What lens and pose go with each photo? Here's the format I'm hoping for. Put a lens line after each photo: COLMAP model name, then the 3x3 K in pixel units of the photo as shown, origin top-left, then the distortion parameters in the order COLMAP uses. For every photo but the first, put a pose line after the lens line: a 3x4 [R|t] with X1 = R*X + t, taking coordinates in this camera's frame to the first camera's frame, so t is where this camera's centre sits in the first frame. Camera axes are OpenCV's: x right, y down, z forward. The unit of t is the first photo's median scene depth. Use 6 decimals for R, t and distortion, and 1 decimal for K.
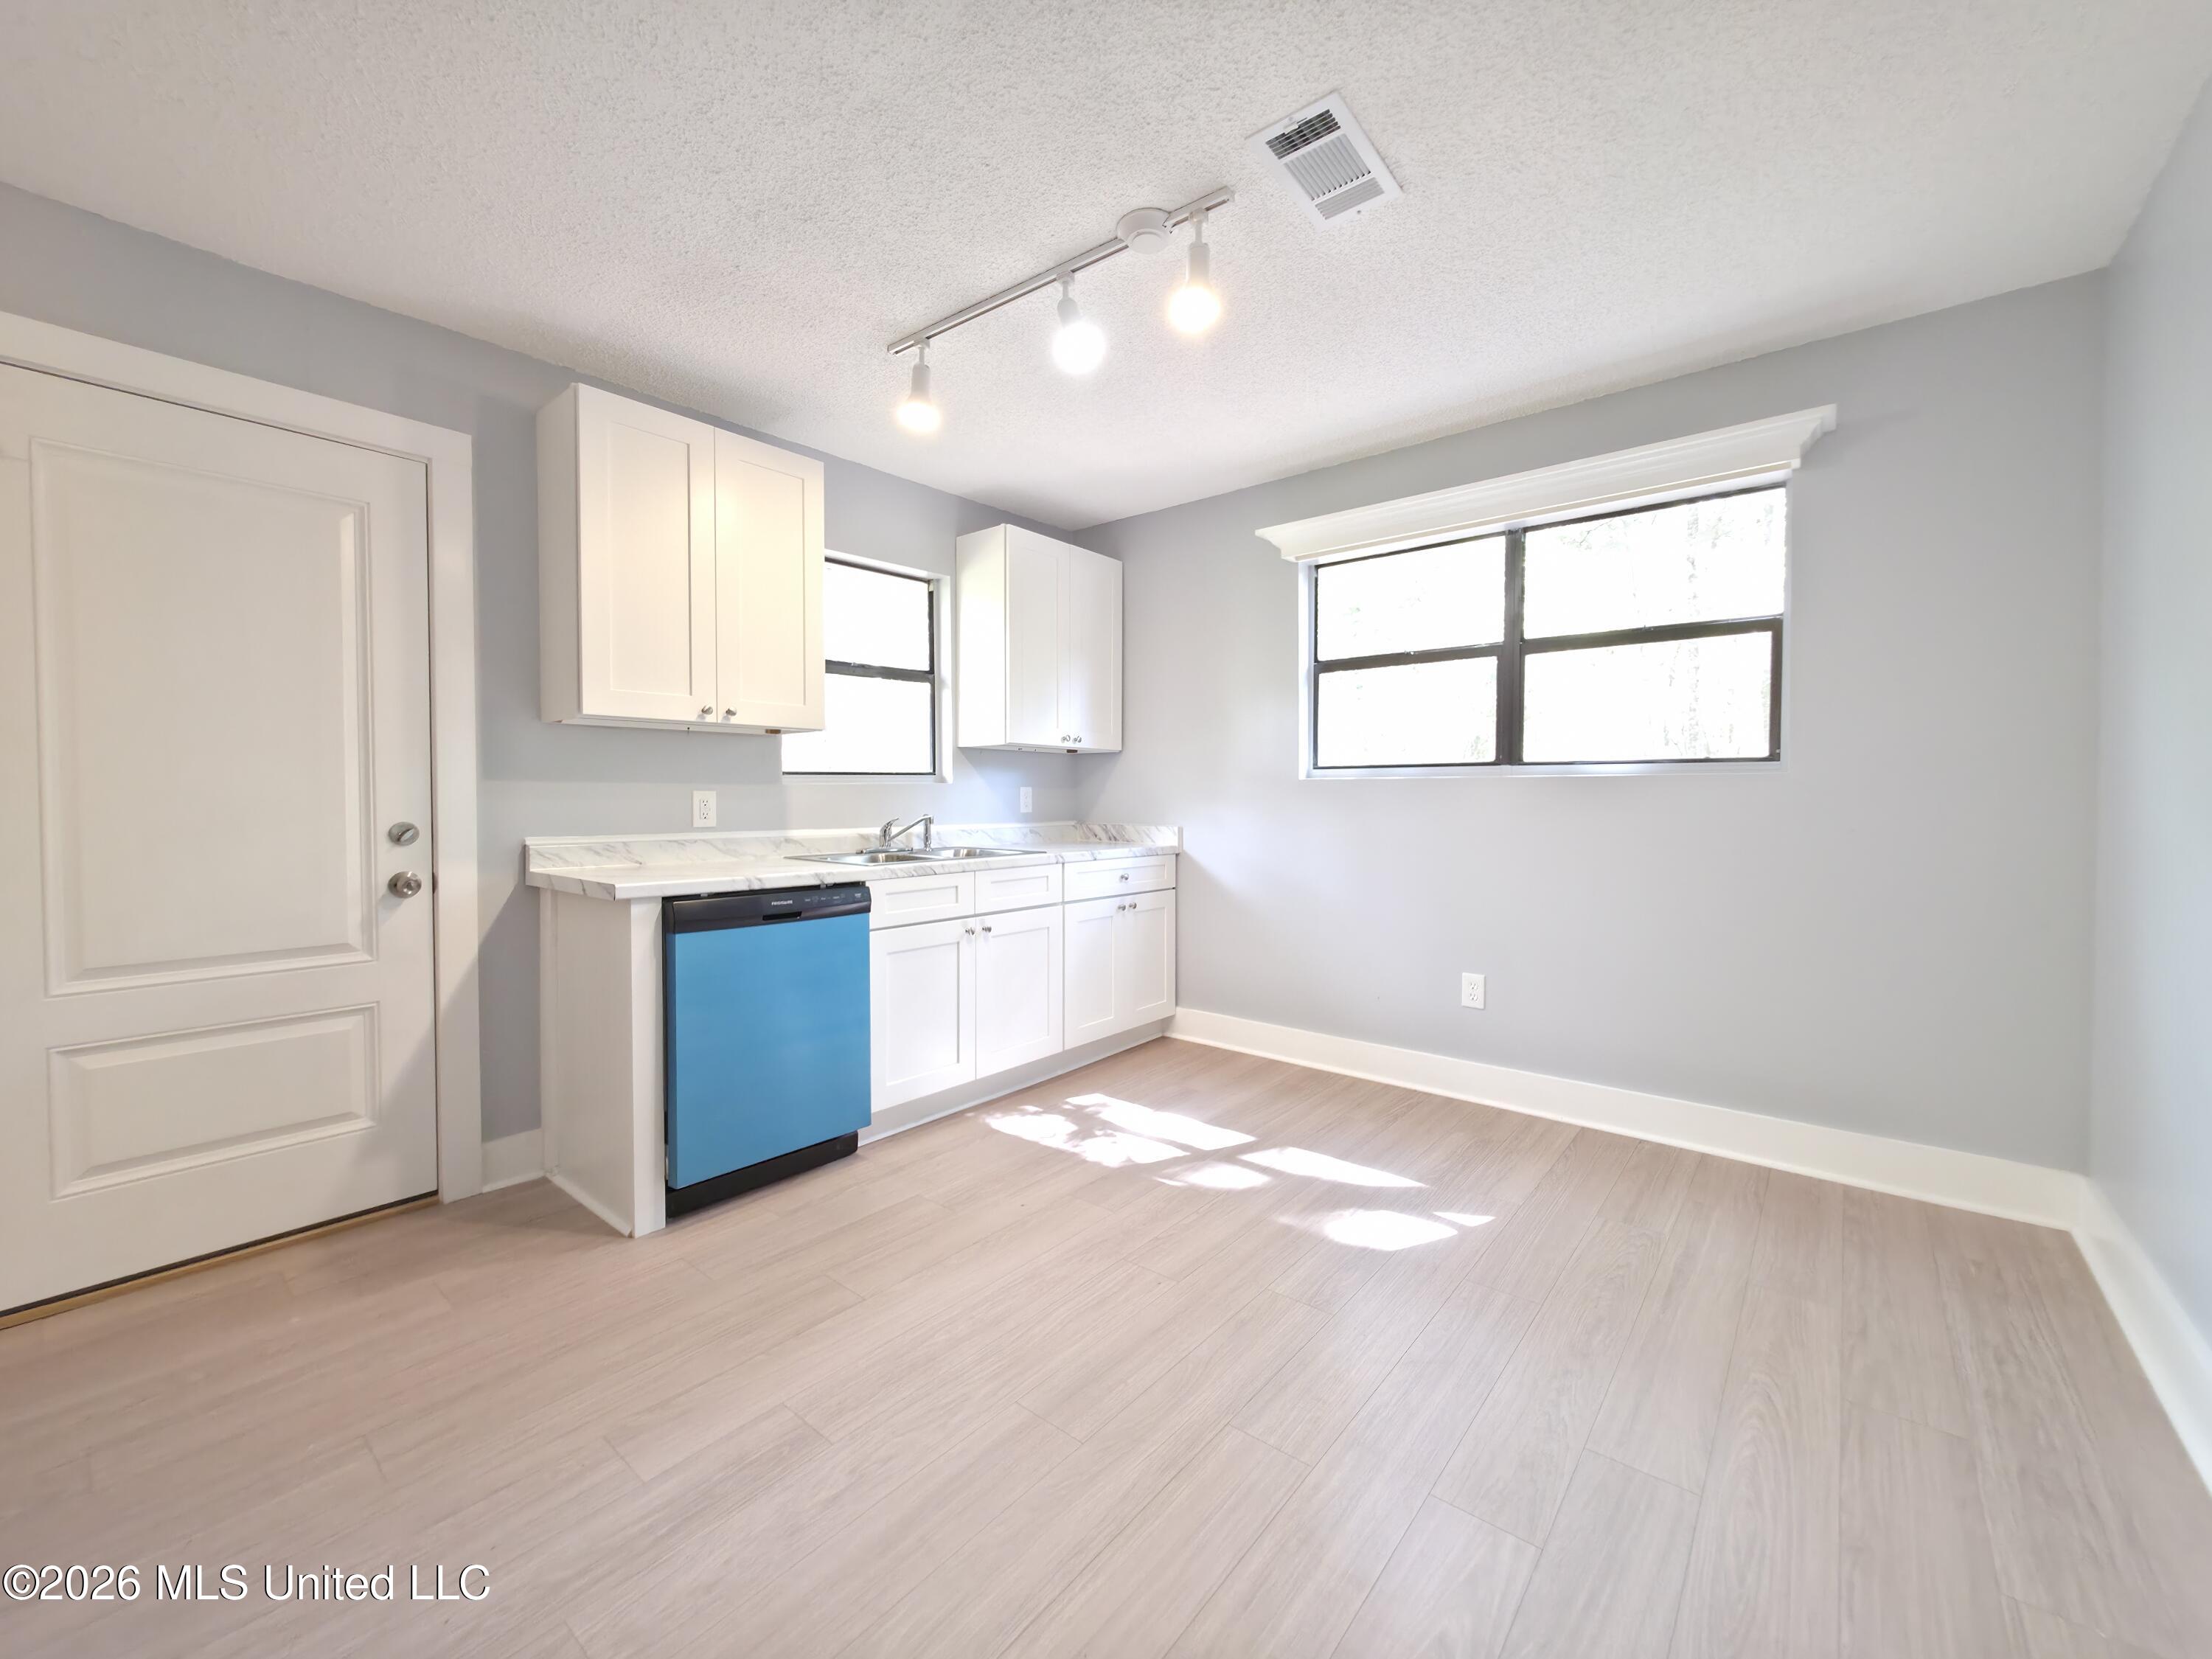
lens RADIAL K [[881.6, 0, 1112.7], [0, 881.6, 820.4], [0, 0, 1]] dist [0.002668, 0.000084]
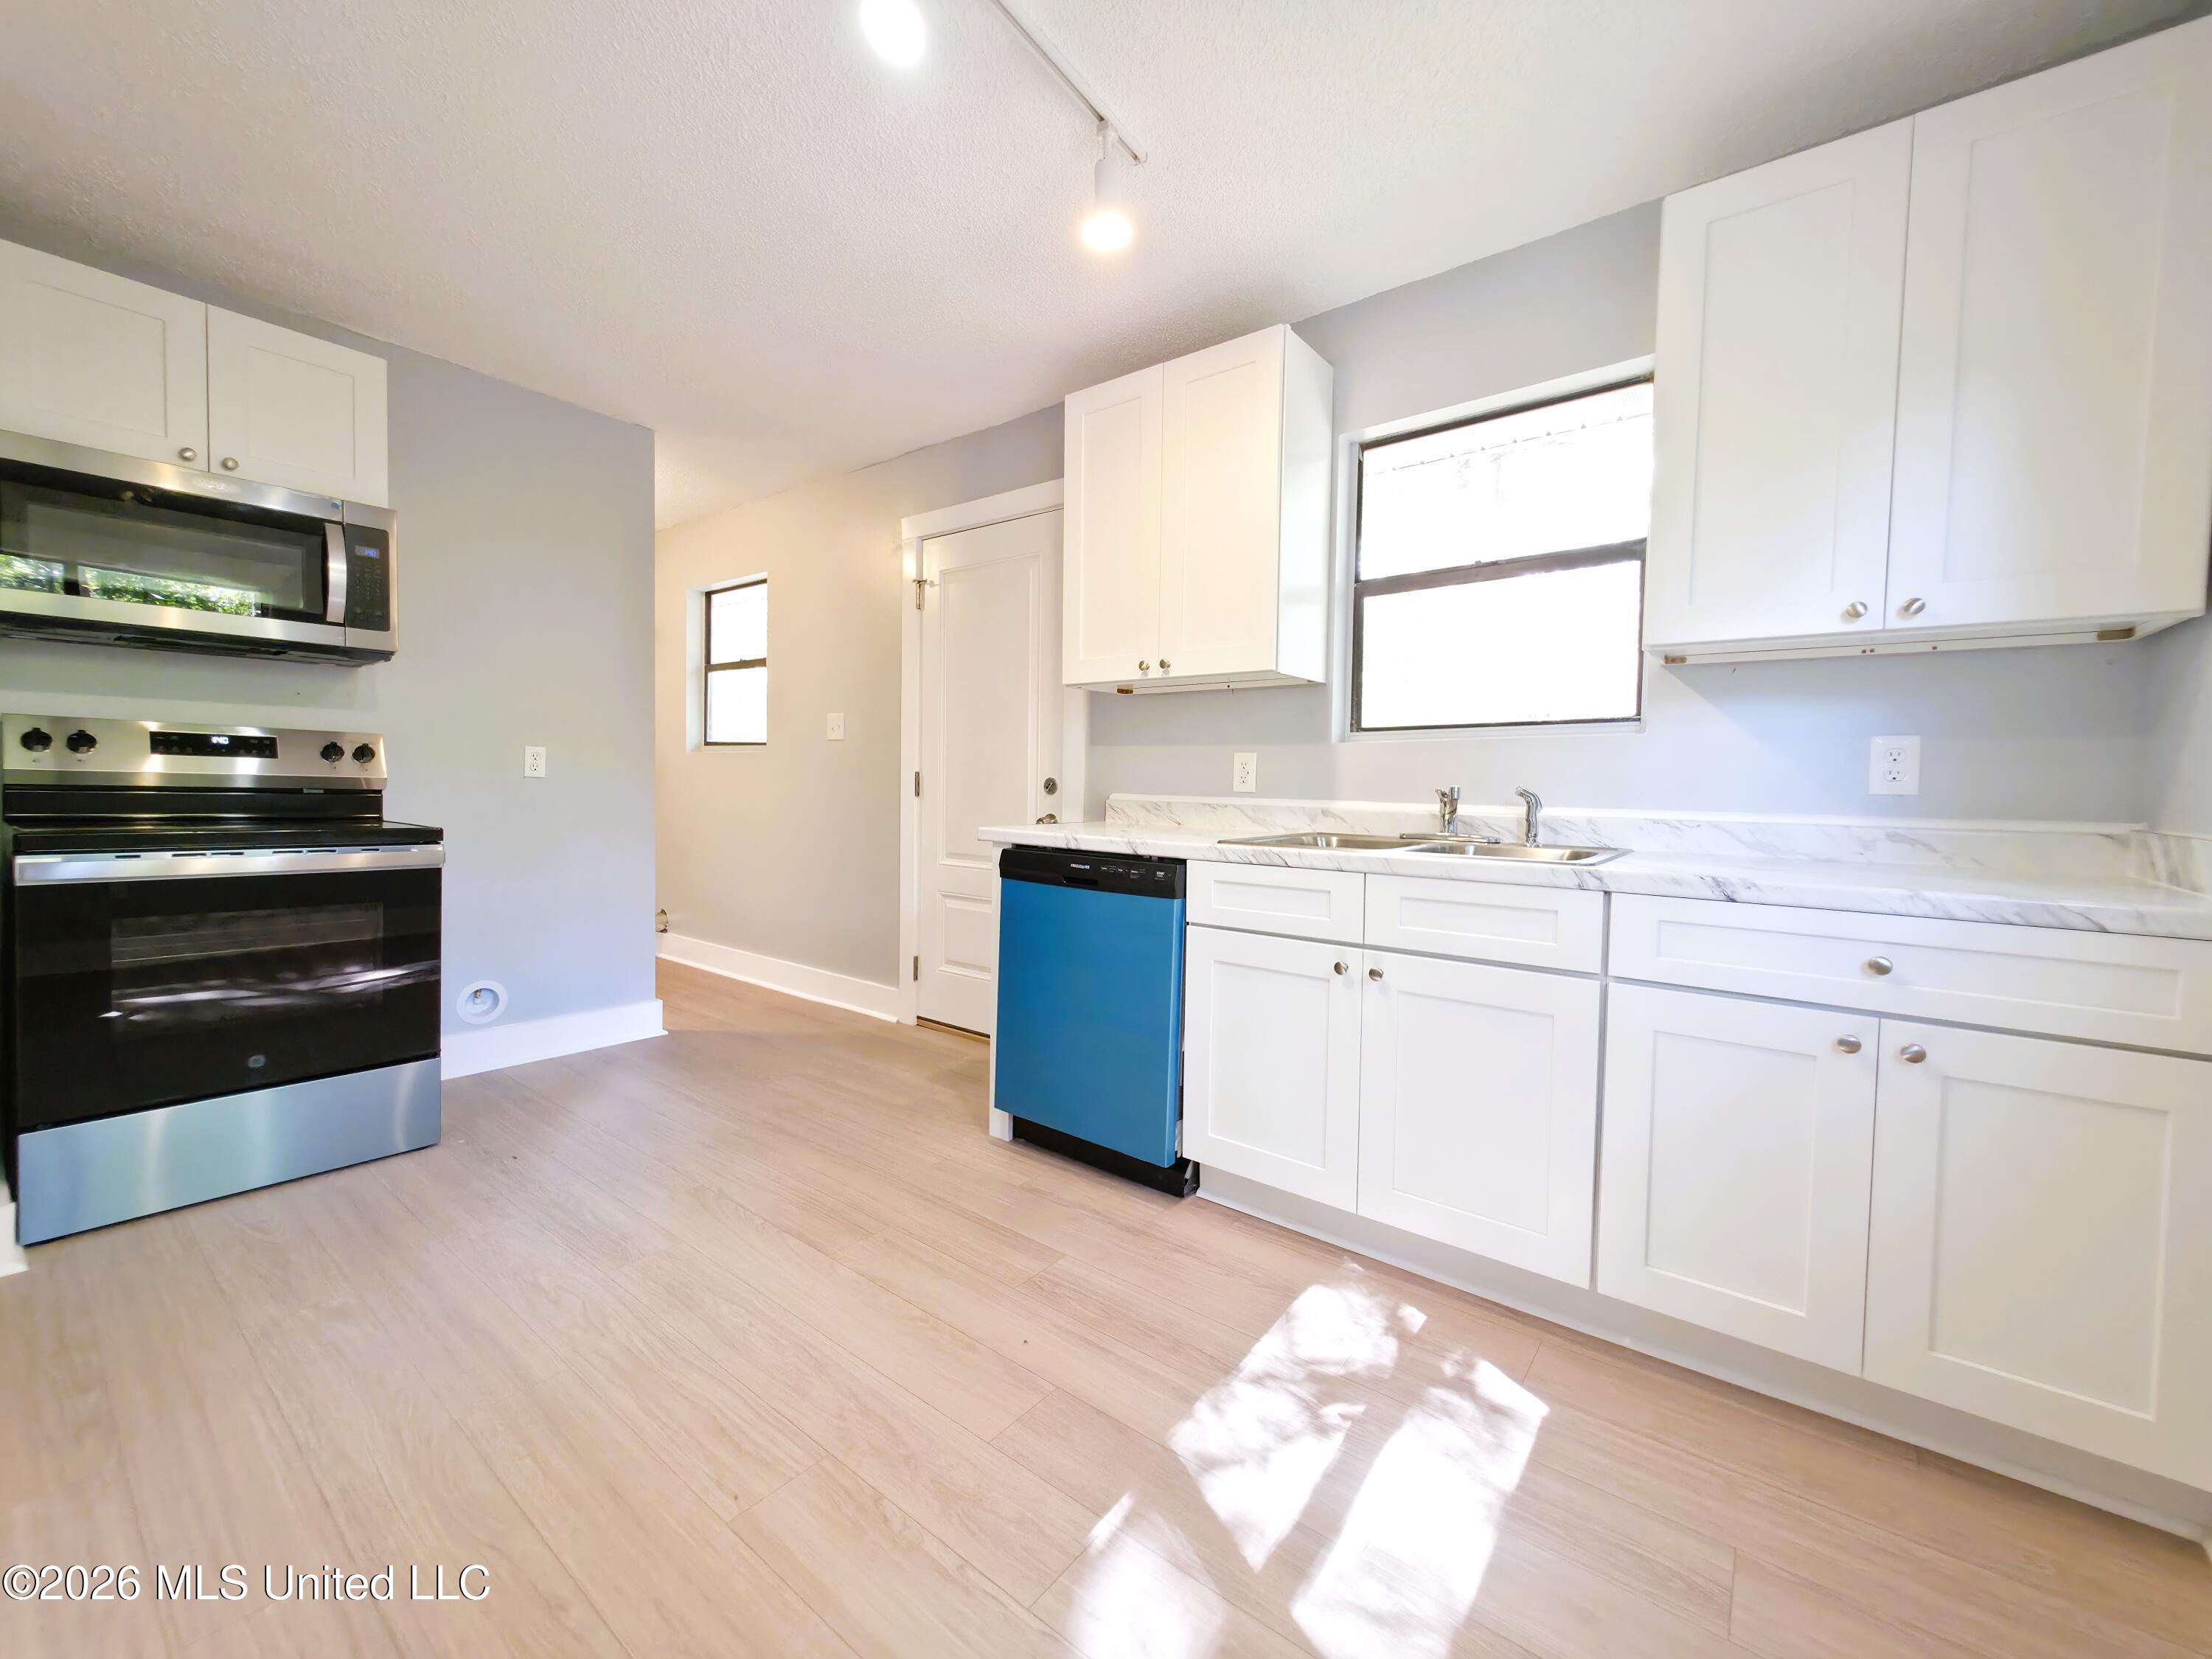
lens RADIAL K [[881.6, 0, 1110.6], [0, 881.6, 817.0], [0, 0, 1]] dist [0.002668, 0.000084]
pose [[0.039294, 0.044278, -0.998246, 0.479412], [-0.043208, 0.998159, 0.042574, 0.000739], [0.998293, 0.041459, 0.041134, 0.871457]]
